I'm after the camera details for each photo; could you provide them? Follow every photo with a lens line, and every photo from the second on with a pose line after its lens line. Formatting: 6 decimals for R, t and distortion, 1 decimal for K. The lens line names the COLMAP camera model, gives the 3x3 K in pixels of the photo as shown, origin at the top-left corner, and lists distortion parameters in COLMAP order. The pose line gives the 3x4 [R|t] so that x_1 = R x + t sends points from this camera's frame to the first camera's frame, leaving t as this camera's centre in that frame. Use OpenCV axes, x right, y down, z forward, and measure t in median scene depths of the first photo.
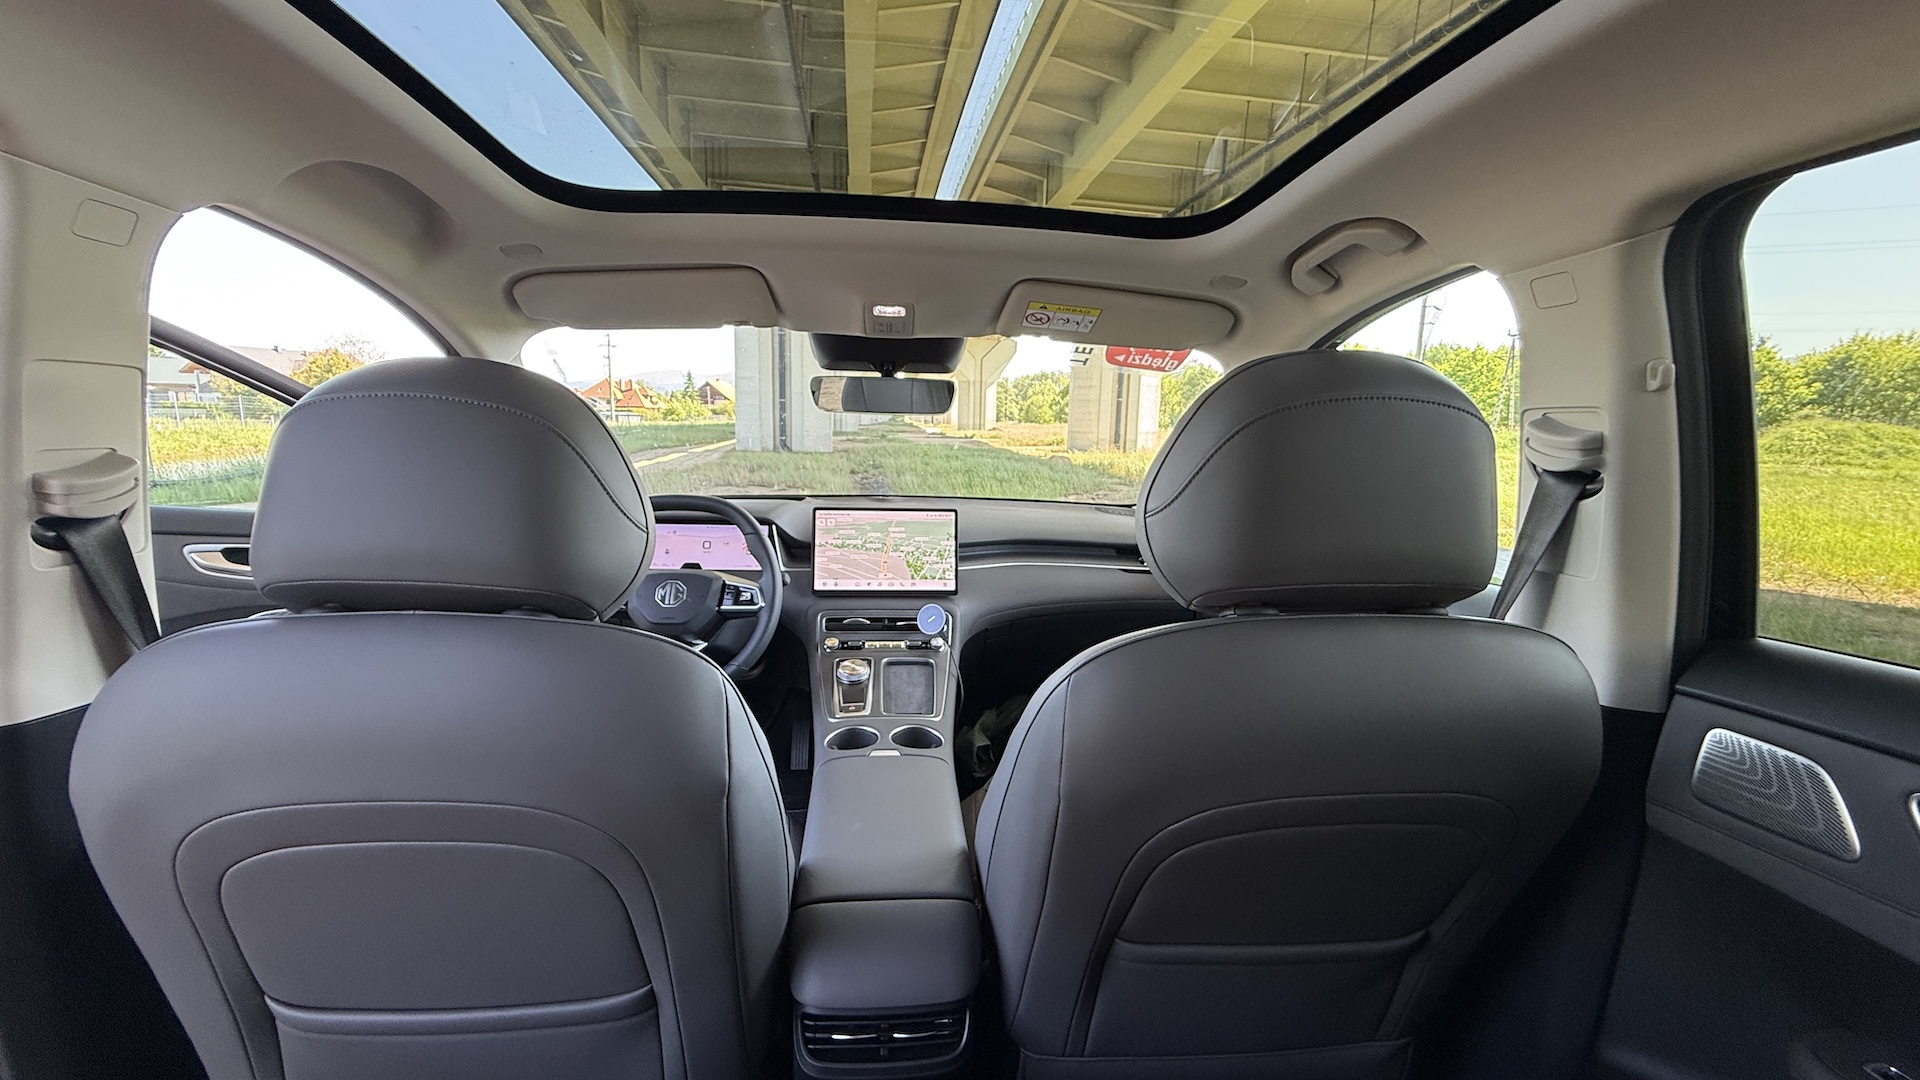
lens RADIAL K [[769.0, 0, 956.9], [0, 769.0, 535.7], [0, 0, 1]] dist [0.000104, -0.001040]
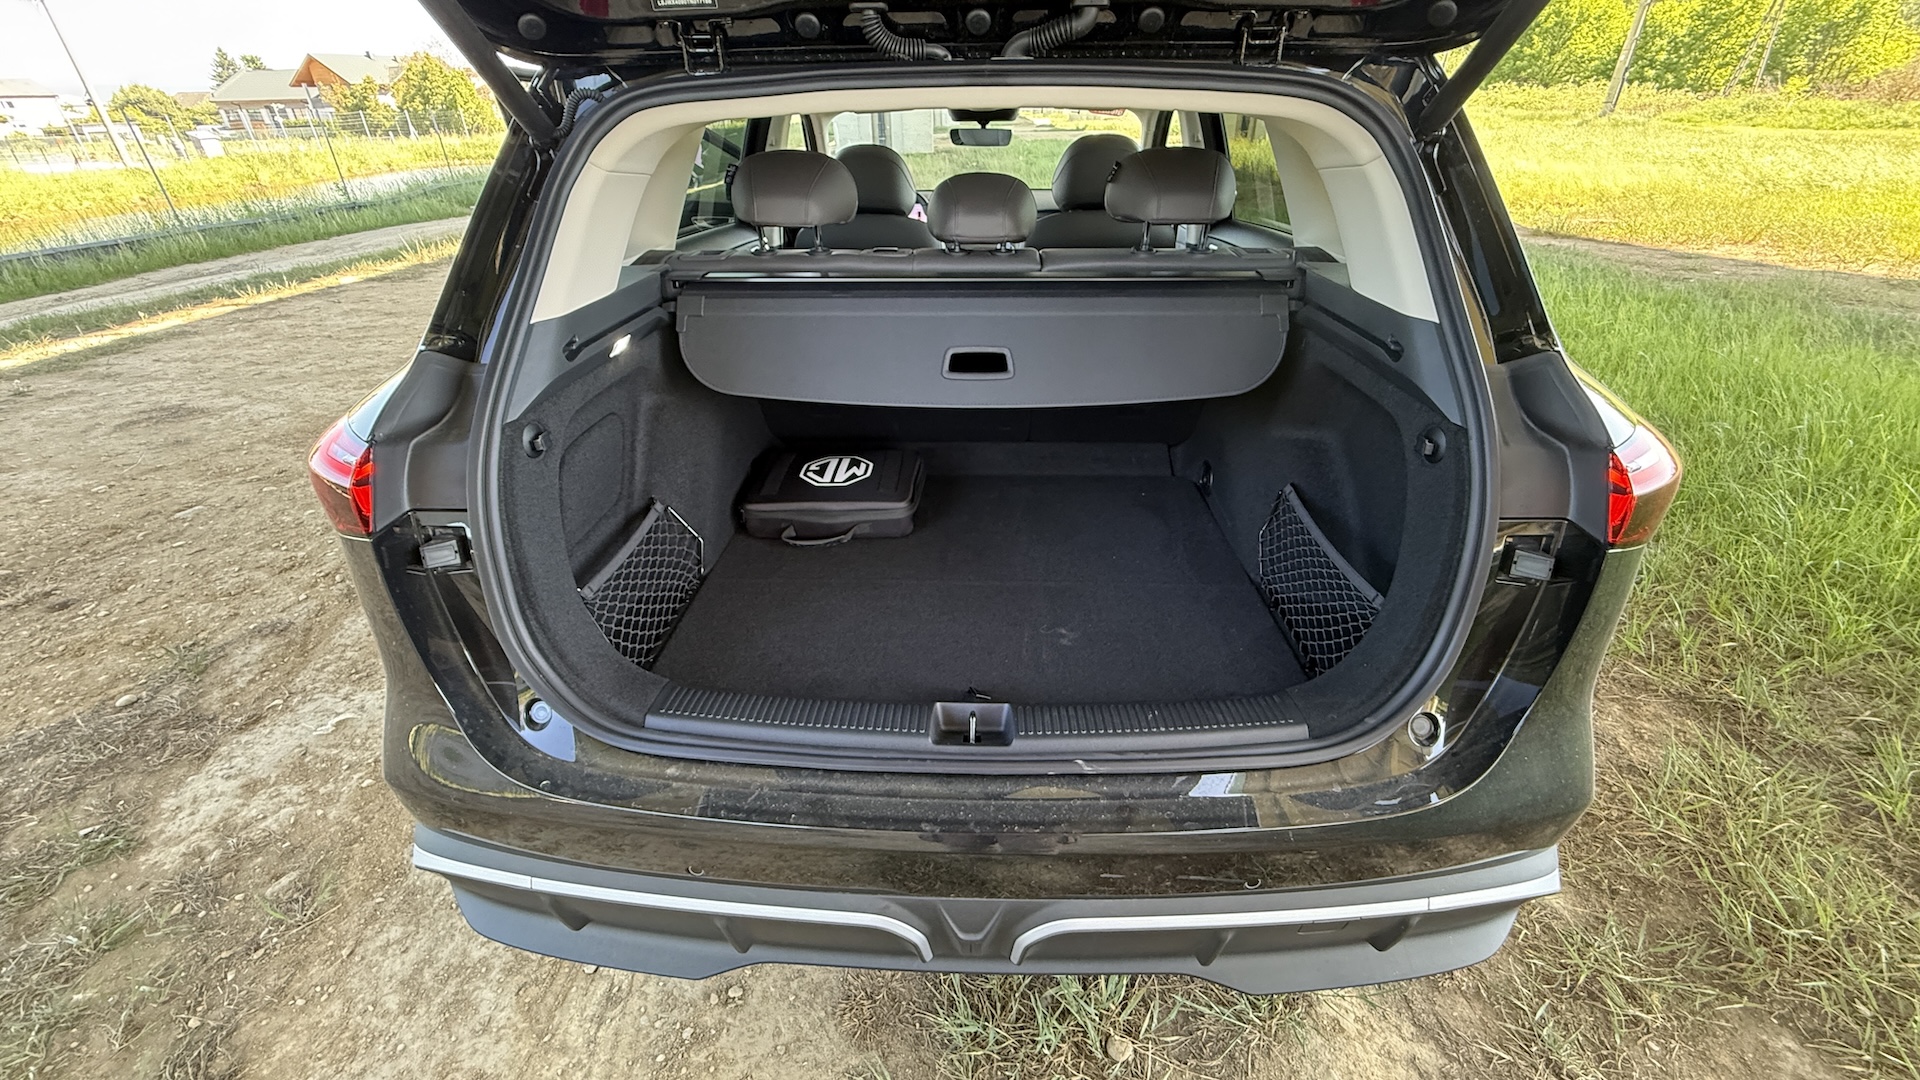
lens RADIAL K [[769.4, 0, 956.2], [0, 769.4, 534.7], [0, 0, 1]] dist [0.002043, -0.000133]
pose [[0.990929, 0.029770, -0.131049, 0.005093], [0.017929, 0.937154, 0.348456, 0.003940], [0.133186, -0.347645, 0.928119, -0.047732]]
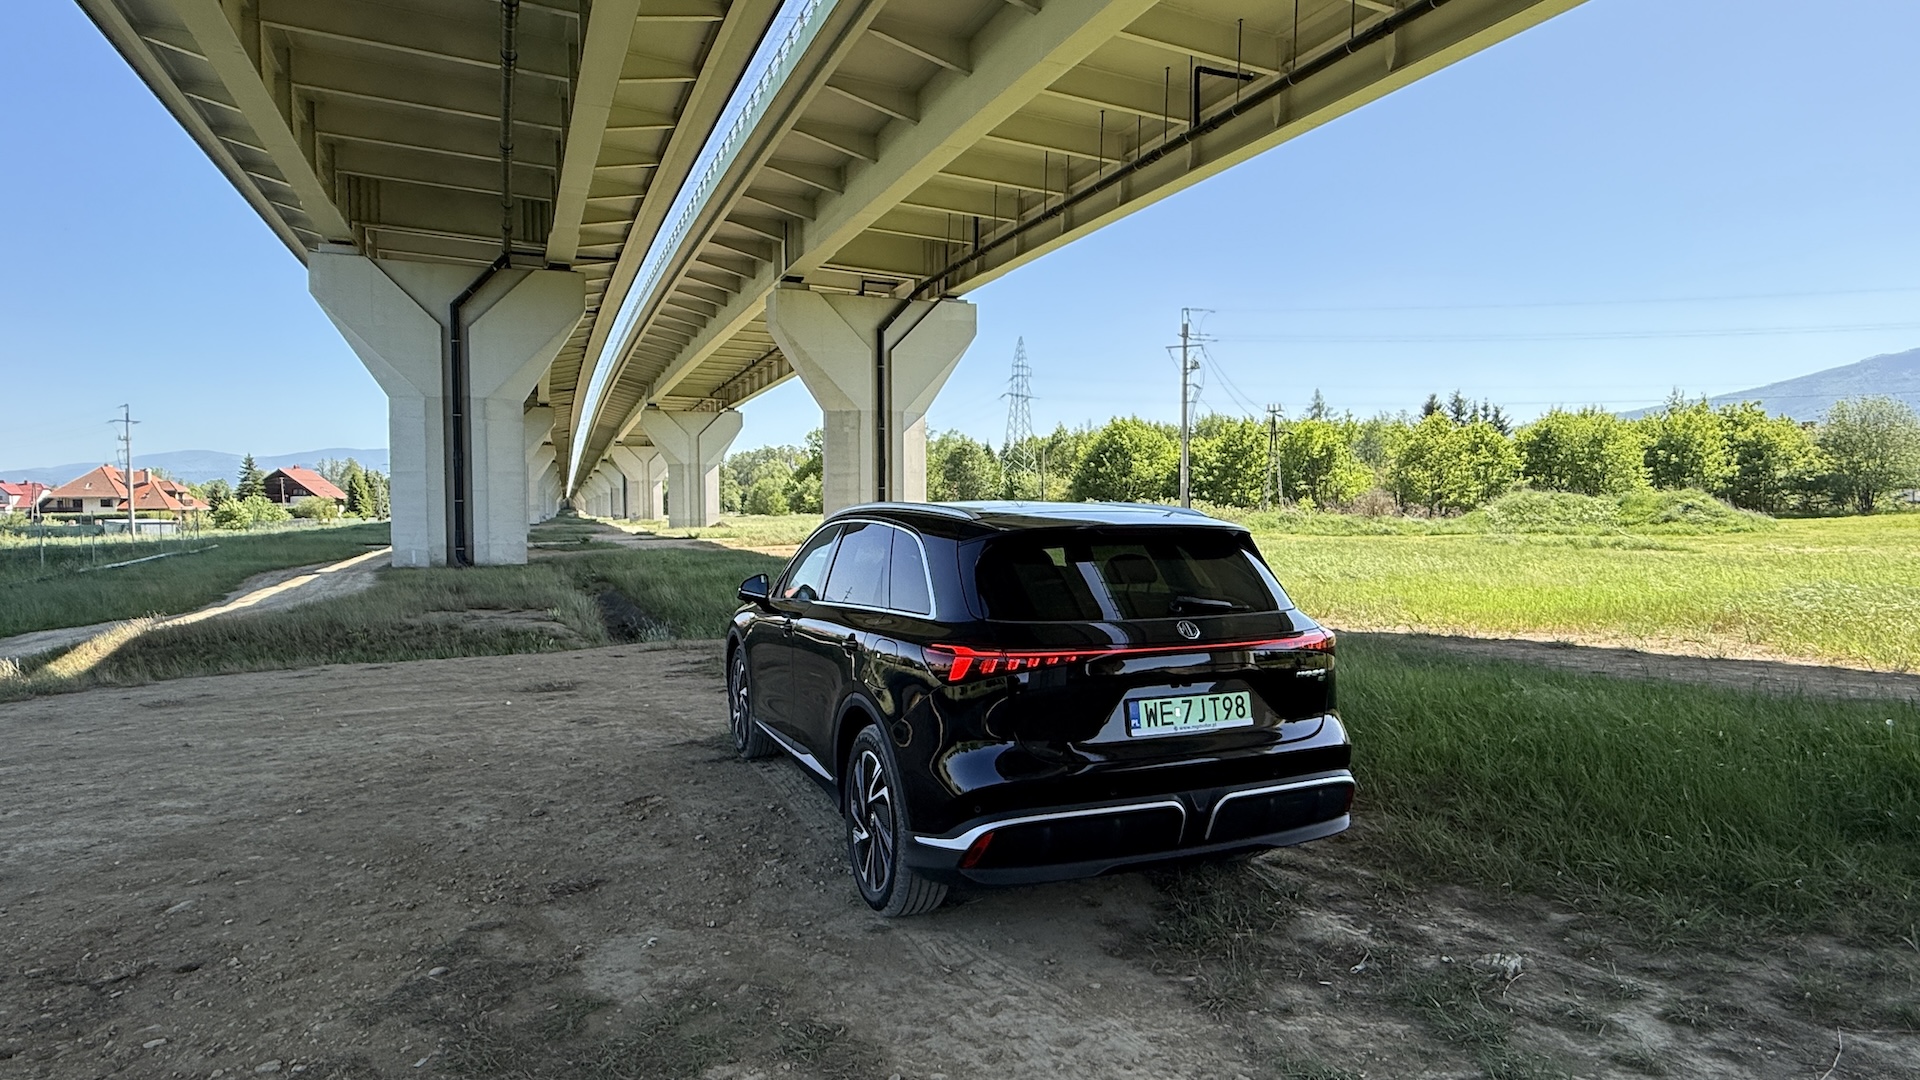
lens RADIAL K [[1016.1, 0, 956.8], [0, 1016.1, 532.1], [0, 0, 1]] dist [0.001670, 0.000926]
pose [[0.956638, -0.037966, 0.288796, -0.039575], [0.073570, 0.990817, -0.113445, 0.008542], [-0.281837, 0.129772, 0.950646, -0.107395]]
